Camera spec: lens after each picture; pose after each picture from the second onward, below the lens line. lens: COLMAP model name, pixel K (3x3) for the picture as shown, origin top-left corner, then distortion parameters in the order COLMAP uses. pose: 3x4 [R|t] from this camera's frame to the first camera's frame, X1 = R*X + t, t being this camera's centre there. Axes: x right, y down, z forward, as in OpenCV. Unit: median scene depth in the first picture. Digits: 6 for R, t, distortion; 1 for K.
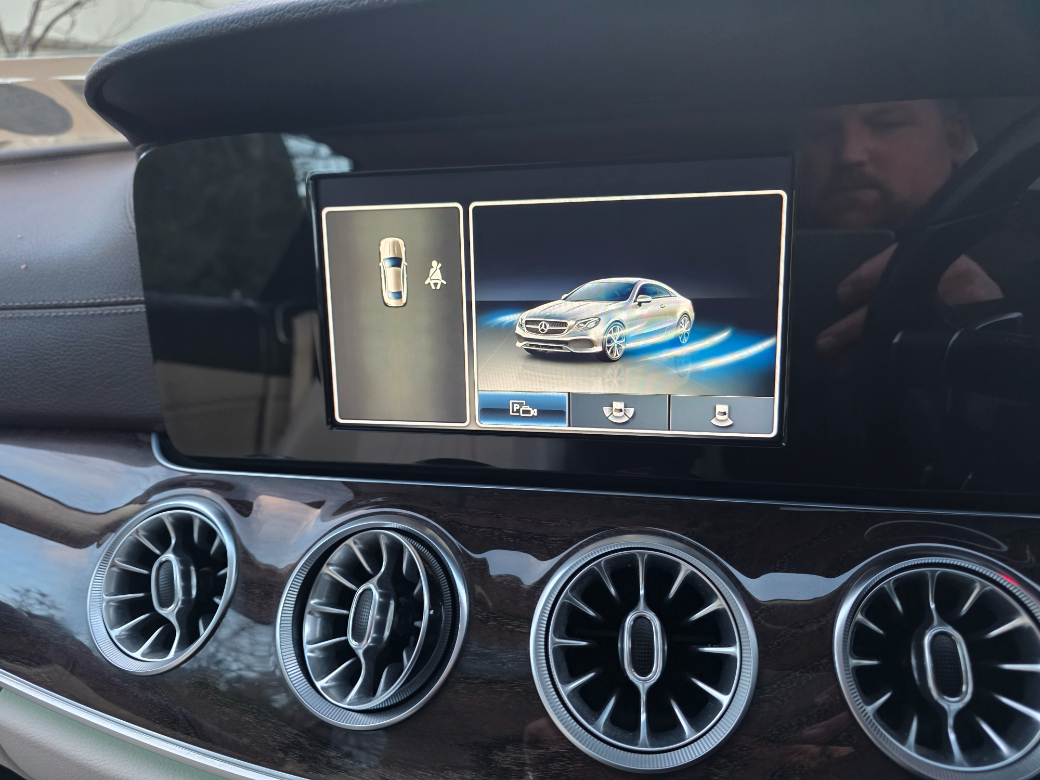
lens RADIAL K [[692.2, 0, 520.0], [0, 692.2, 390.0], [0, 0, 1]] dist [0.002008, -0.008522]
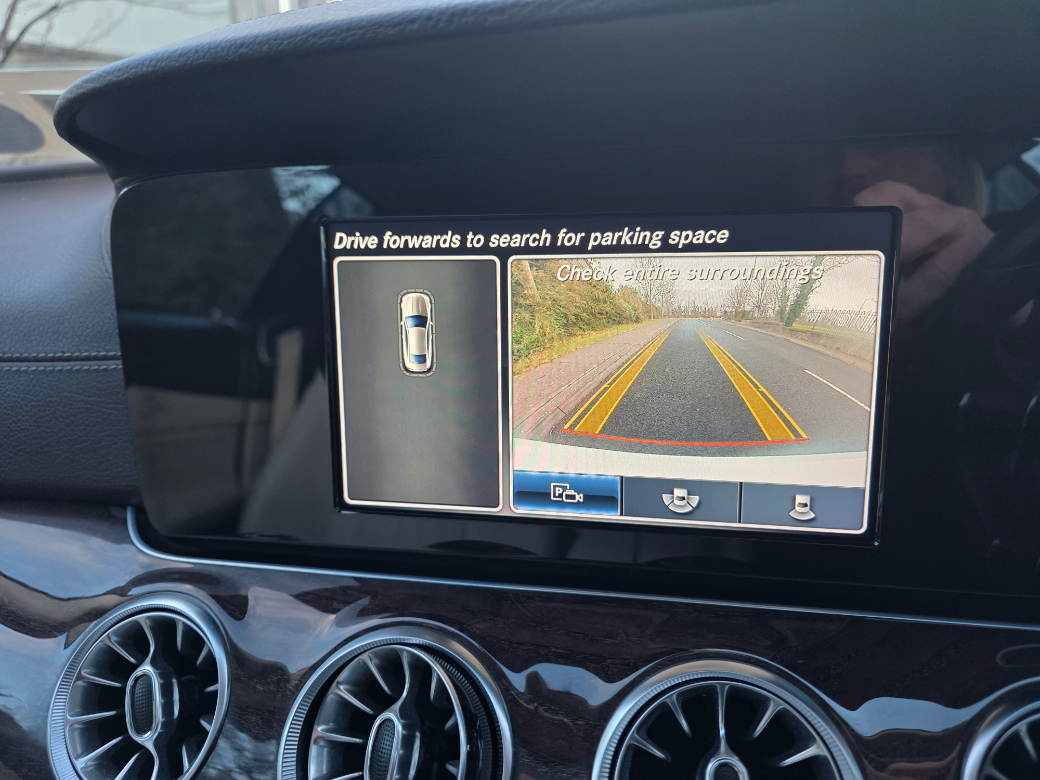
lens RADIAL K [[699.6, 0, 520.0], [0, 699.6, 390.0], [0, 0, 1]] dist [-0.012255, 0.001683]
pose [[0.999589, 0.007866, 0.027580, -0.078827], [-0.007381, 0.999817, -0.017633, -0.085638], [-0.027713, 0.017422, 0.999464, 0.134700]]
